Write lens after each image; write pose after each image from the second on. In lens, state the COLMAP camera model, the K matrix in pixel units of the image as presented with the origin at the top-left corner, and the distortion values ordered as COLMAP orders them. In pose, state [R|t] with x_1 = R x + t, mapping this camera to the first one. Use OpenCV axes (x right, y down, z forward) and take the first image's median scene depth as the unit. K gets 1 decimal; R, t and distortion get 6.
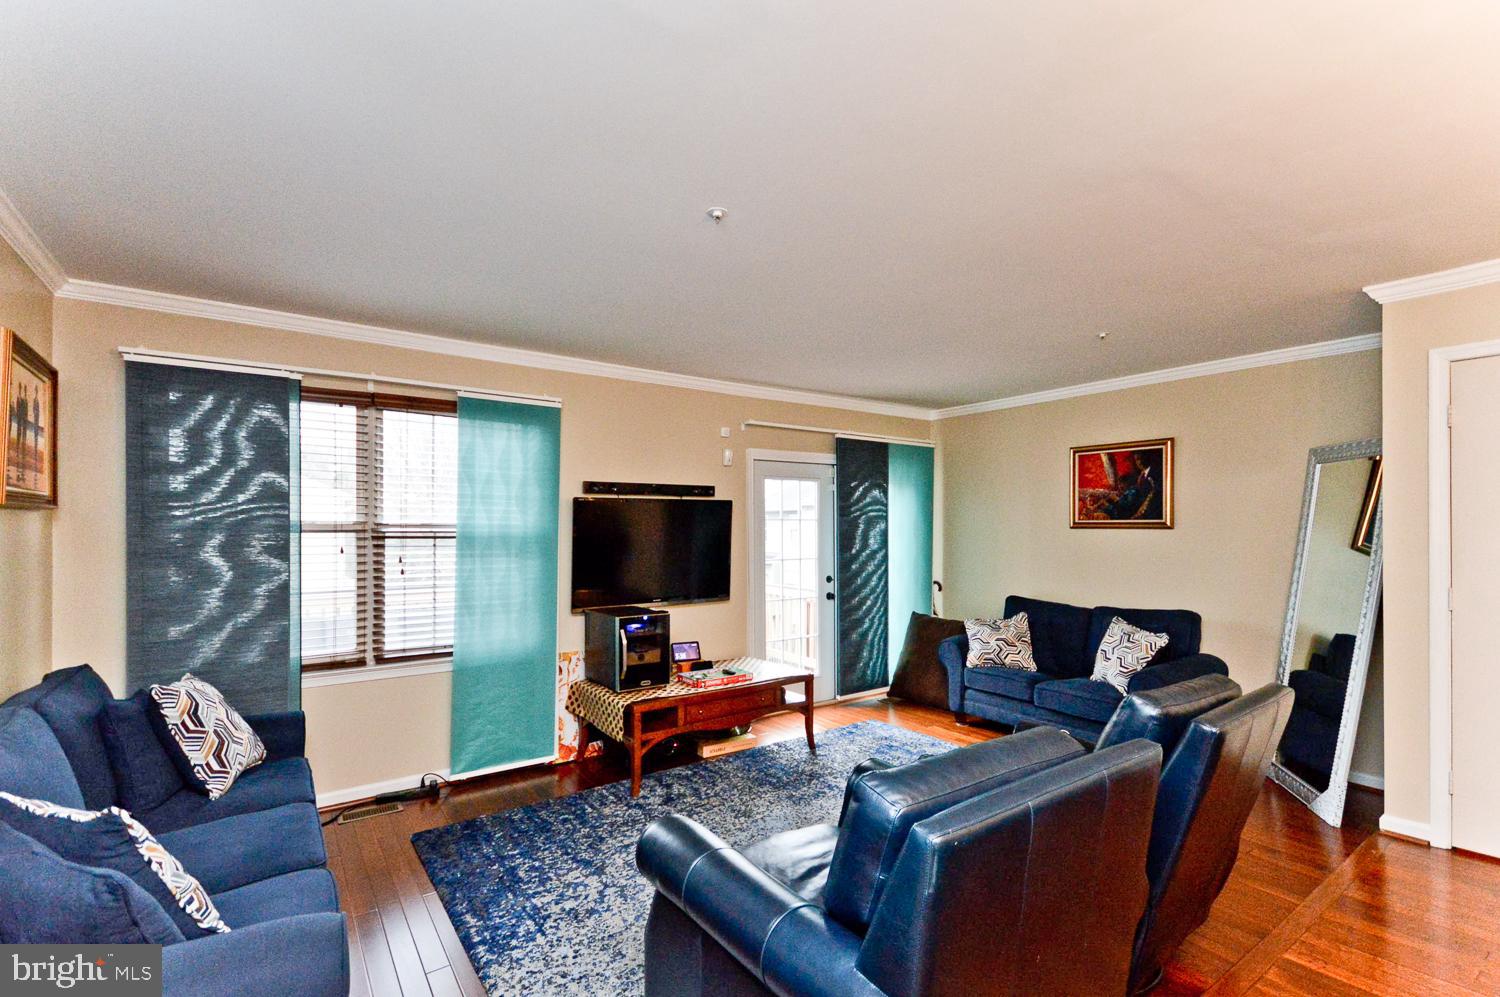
lens RADIAL K [[681.5, 0, 761.7], [0, 681.5, 527.5], [0, 0, 1]] dist [0.025795, -0.006613]
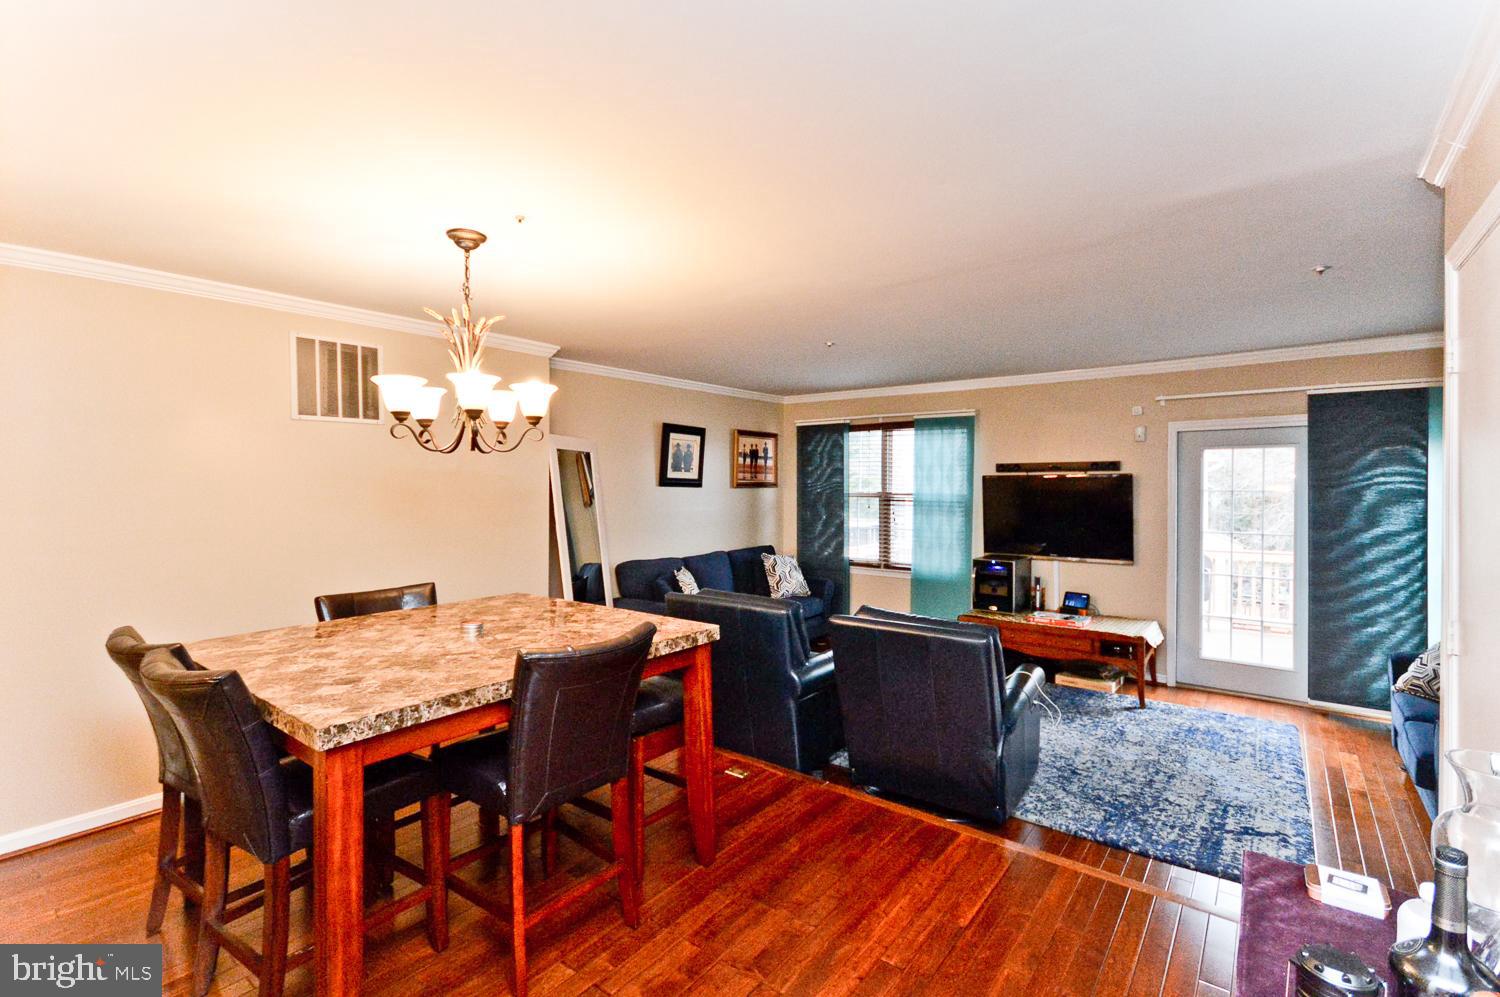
lens RADIAL K [[681.5, 0, 762.2], [0, 681.5, 487.9], [0, 0, 1]] dist [0.025795, -0.006613]
pose [[0.287618, 0.006751, -0.957721, 1.033112], [-0.002375, 0.999977, 0.006336, -0.027659], [0.957742, 0.000453, 0.287628, 0.141259]]
